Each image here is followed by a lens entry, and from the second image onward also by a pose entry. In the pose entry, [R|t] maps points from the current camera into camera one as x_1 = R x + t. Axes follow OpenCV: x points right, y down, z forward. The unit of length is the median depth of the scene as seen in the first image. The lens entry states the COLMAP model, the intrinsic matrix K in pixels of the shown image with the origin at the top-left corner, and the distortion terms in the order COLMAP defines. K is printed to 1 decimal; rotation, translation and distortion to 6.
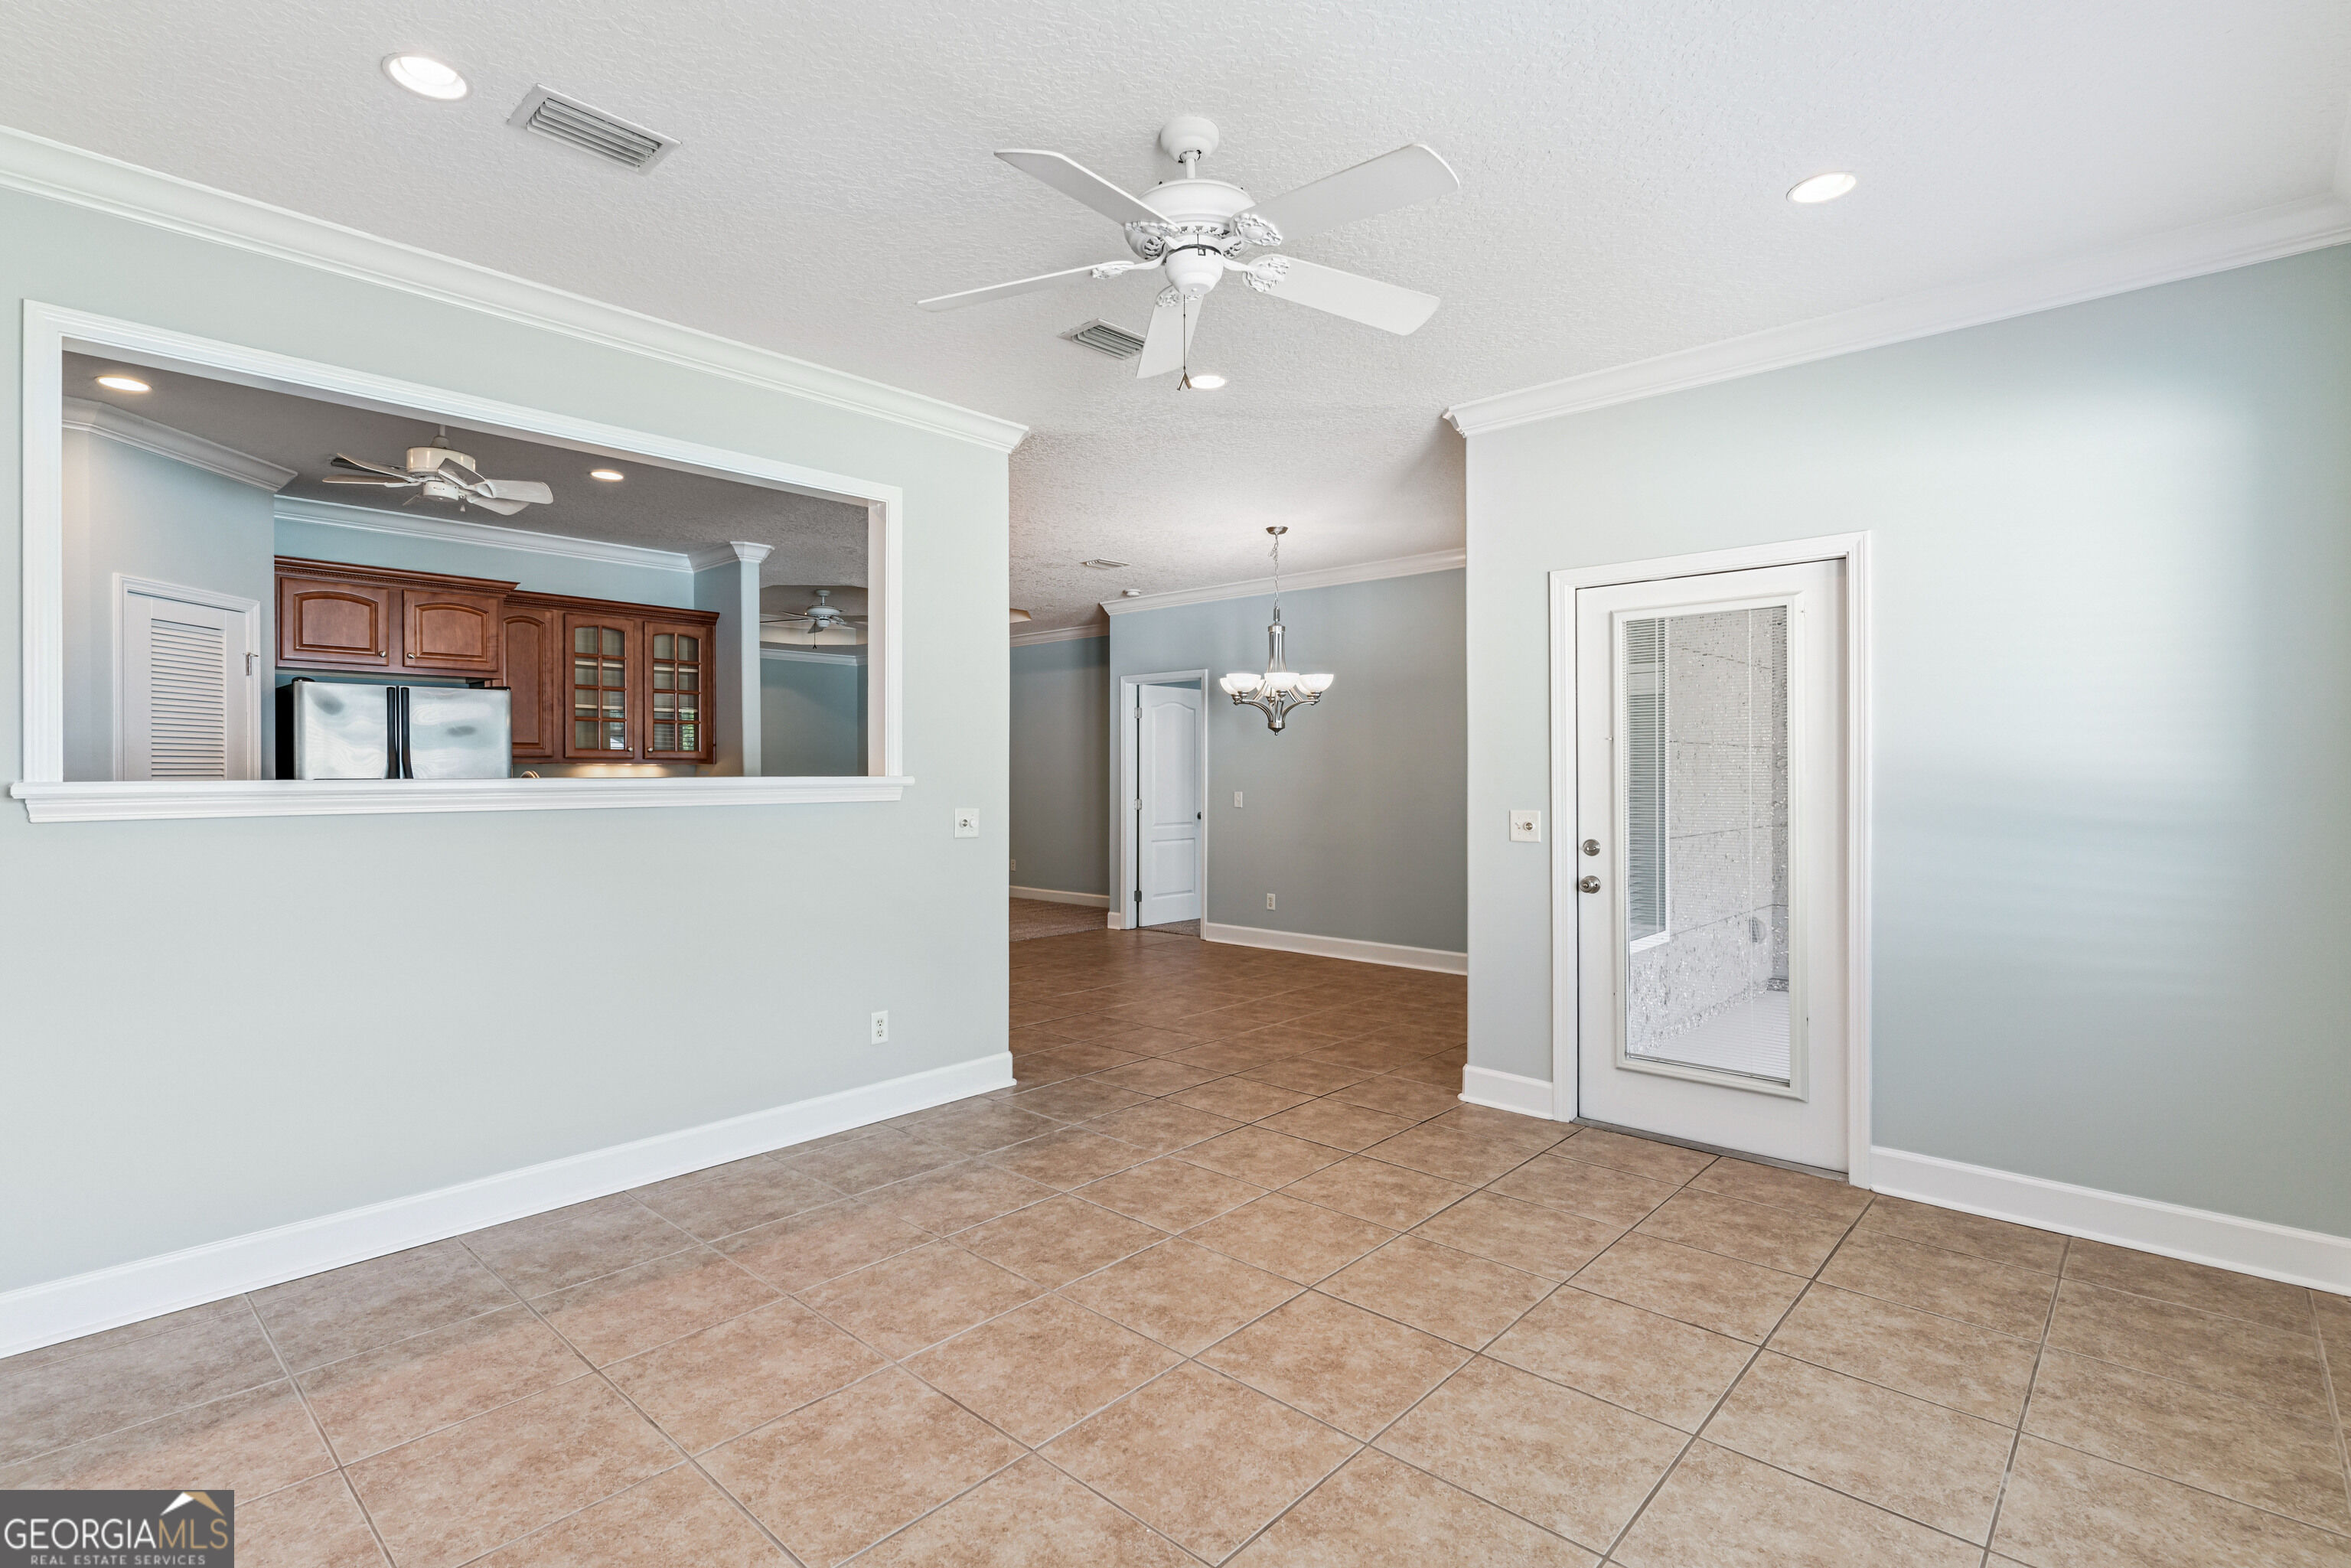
lens RADIAL K [[1113.3, 0, 1171.3], [0, 1113.3, 781.6], [0, 0, 1]] dist [0.001528, -0.000189]
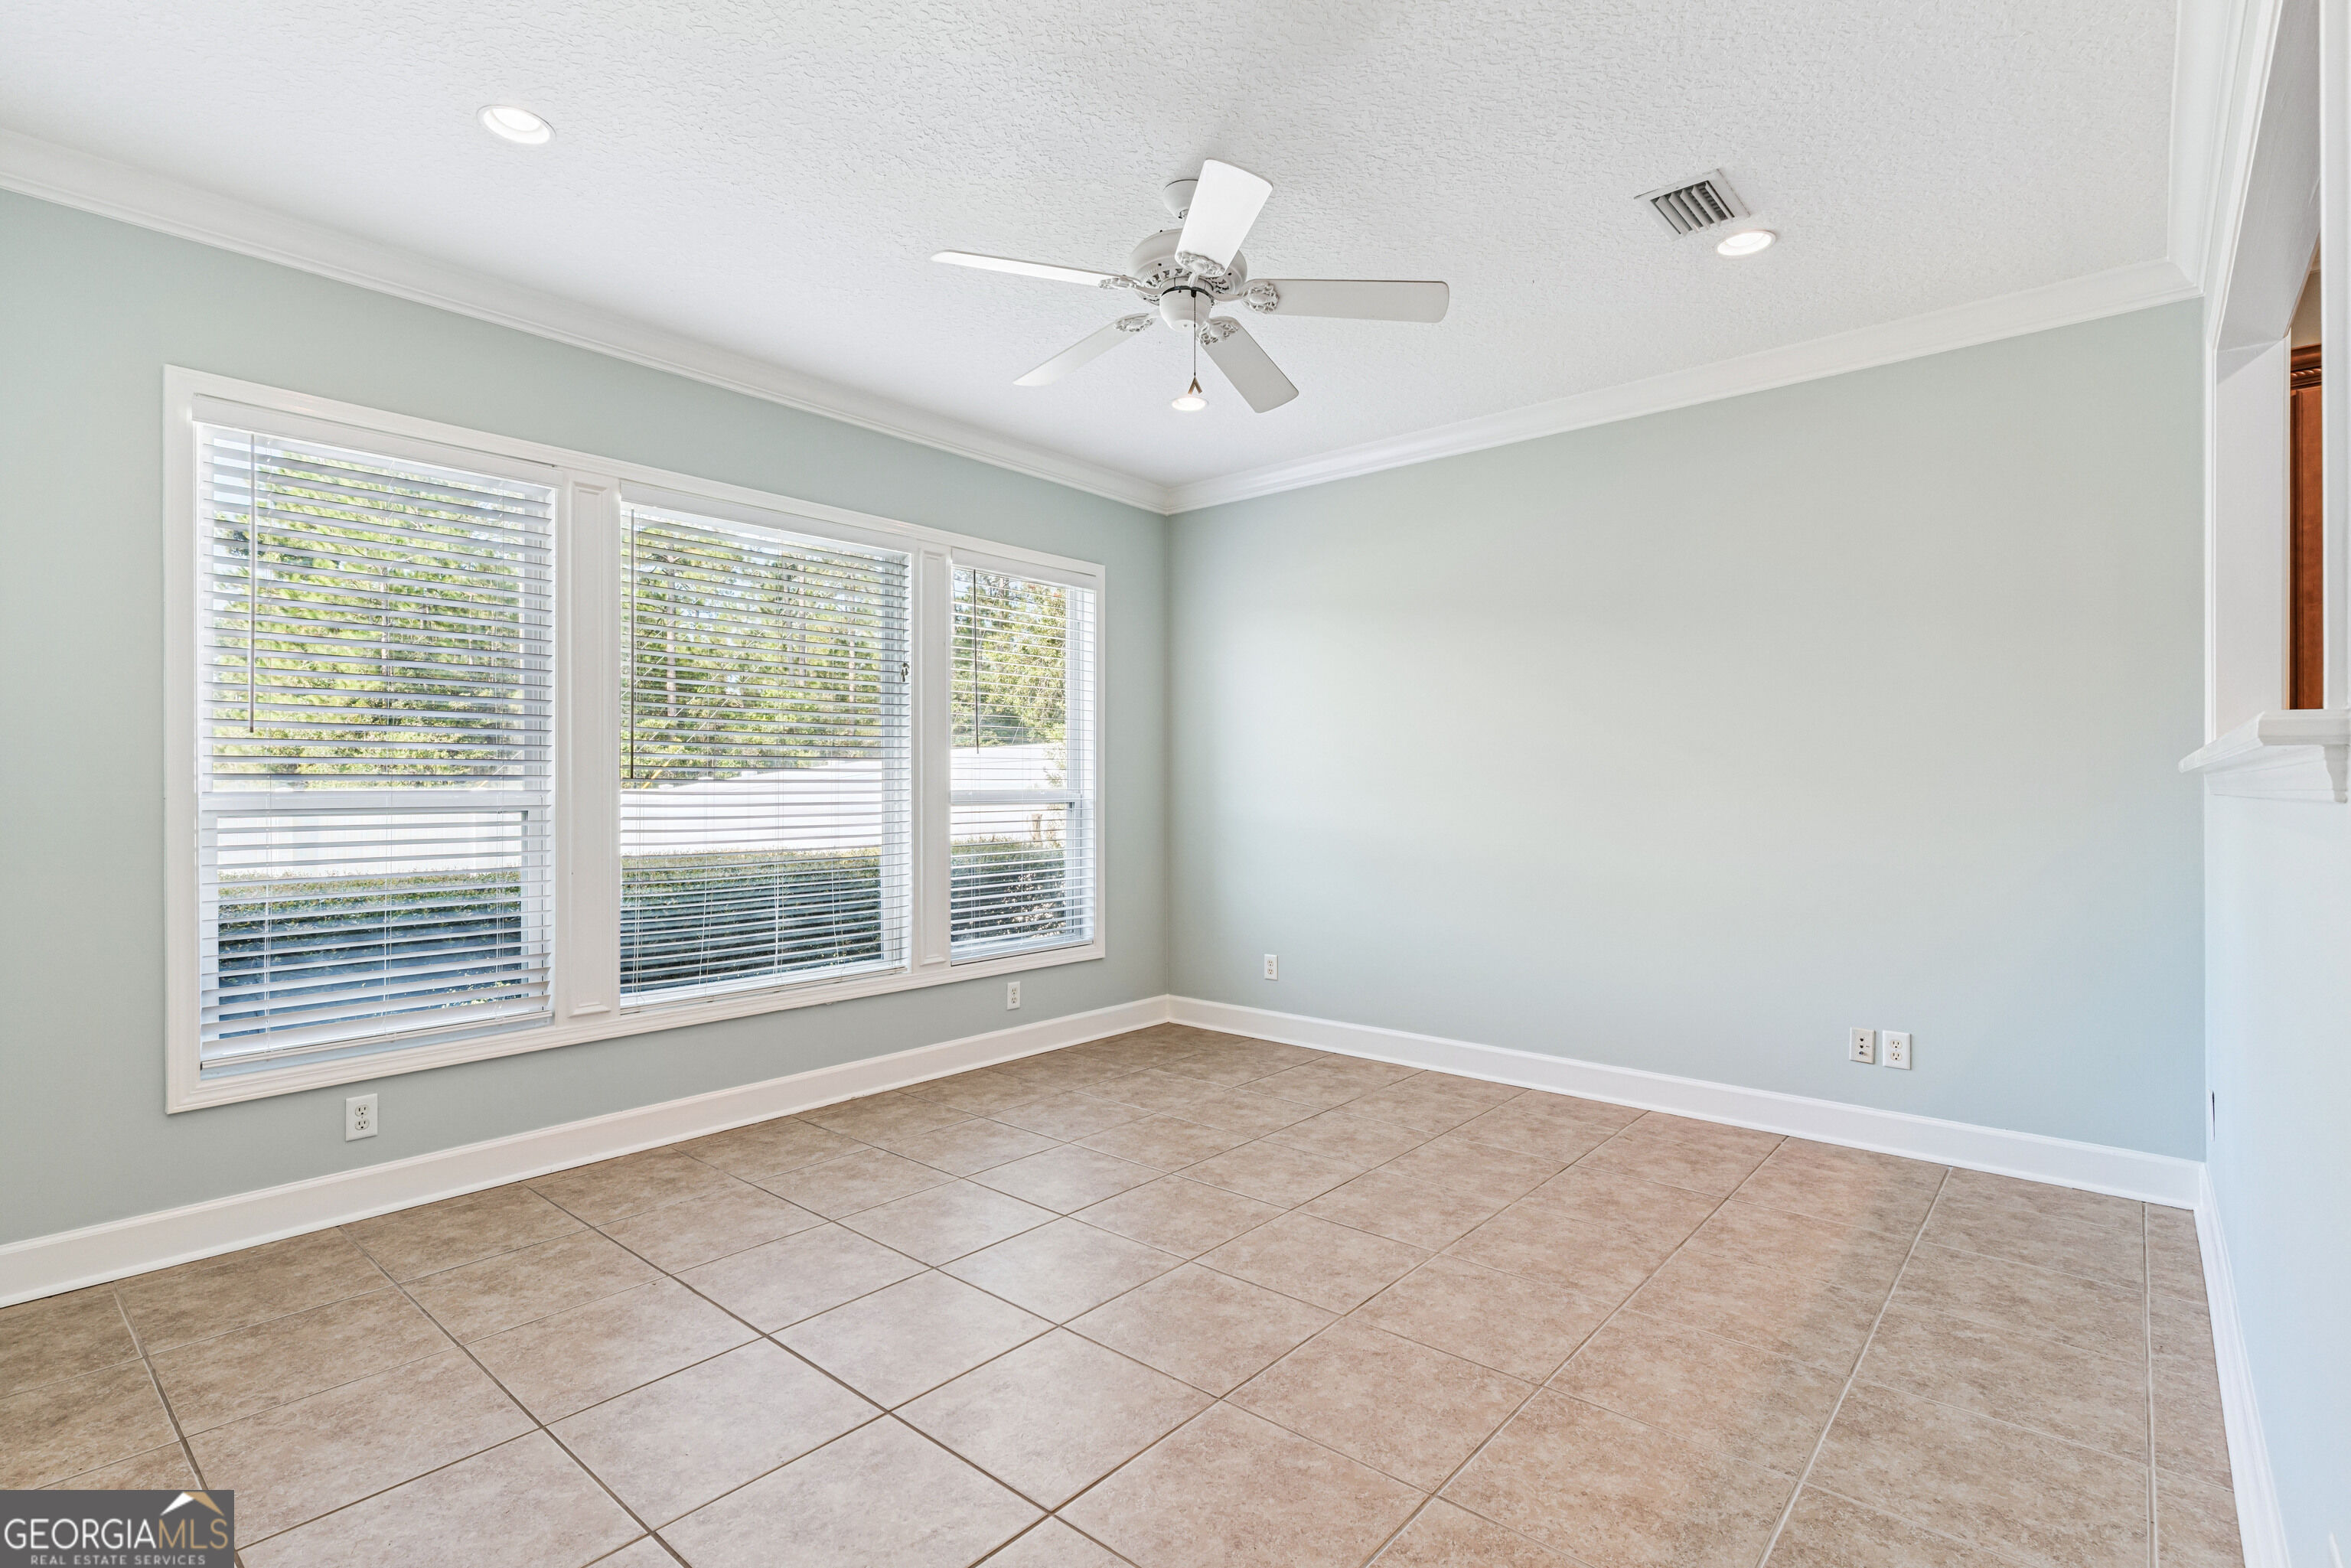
lens RADIAL K [[1113.3, 0, 1163.6], [0, 1113.3, 784.6], [0, 0, 1]] dist [0.001528, -0.000189]
pose [[-0.999745, 0.001750, -0.022529, 0.064549], [0.001592, 0.999974, 0.007035, 0.016653], [0.022540, 0.006997, -0.999721, 2.008402]]
